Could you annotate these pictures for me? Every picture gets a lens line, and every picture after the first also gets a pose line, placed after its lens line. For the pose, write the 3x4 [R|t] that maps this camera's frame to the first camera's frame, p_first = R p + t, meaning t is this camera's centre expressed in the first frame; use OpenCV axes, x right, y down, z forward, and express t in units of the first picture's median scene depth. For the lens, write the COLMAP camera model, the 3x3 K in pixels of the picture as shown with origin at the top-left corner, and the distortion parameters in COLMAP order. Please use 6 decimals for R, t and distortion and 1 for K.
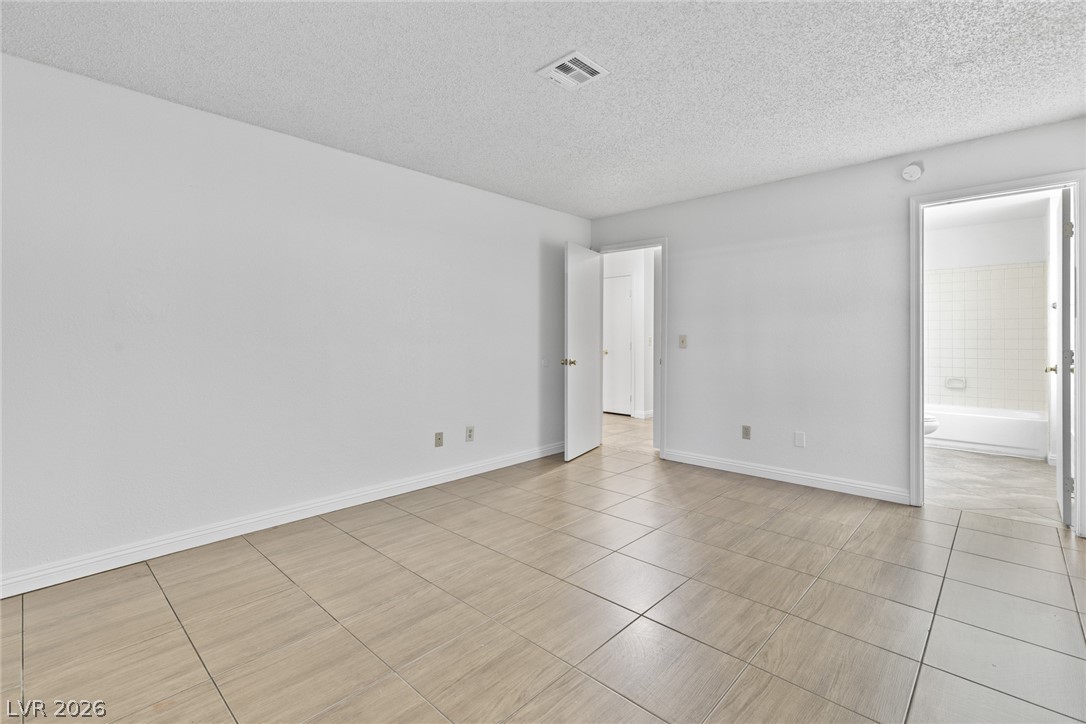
lens RADIAL K [[488.1, 0, 548.4], [0, 488.1, 342.4], [0, 0, 1]] dist [0.004733, -0.000678]
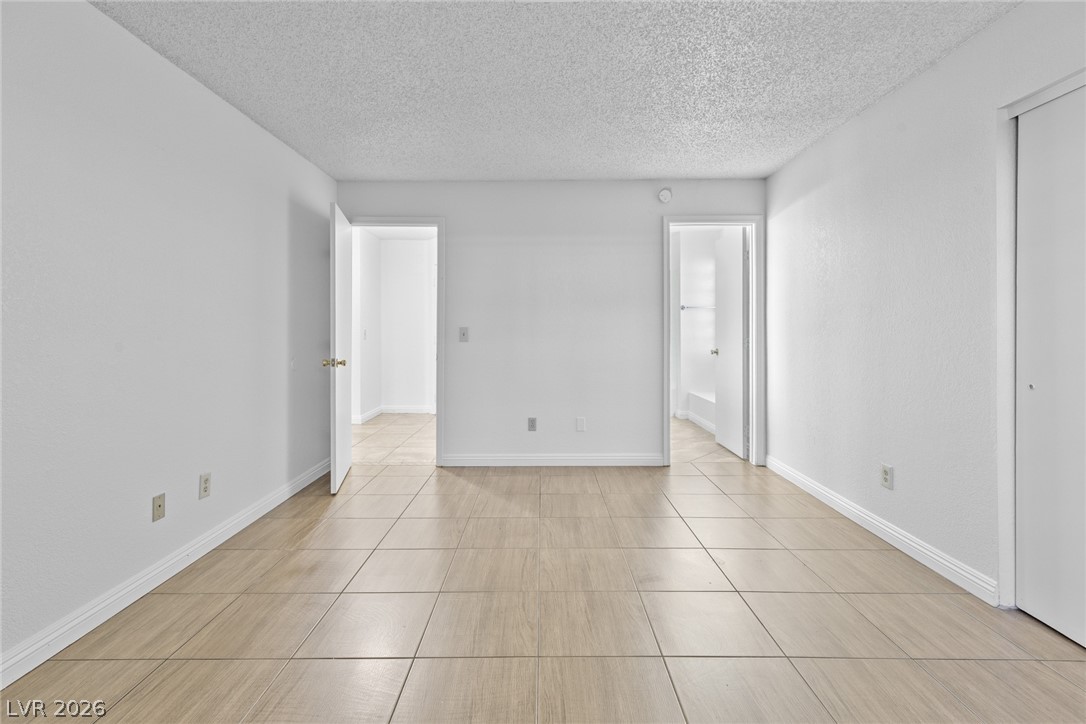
lens RADIAL K [[488.1, 0, 536.8], [0, 488.1, 335.3], [0, 0, 1]] dist [0.004733, -0.000678]
pose [[0.737410, -0.008309, 0.675394, -0.364079], [0.007051, 0.999965, 0.004603, -0.004739], [-0.675408, 0.001368, 0.737443, 0.347842]]
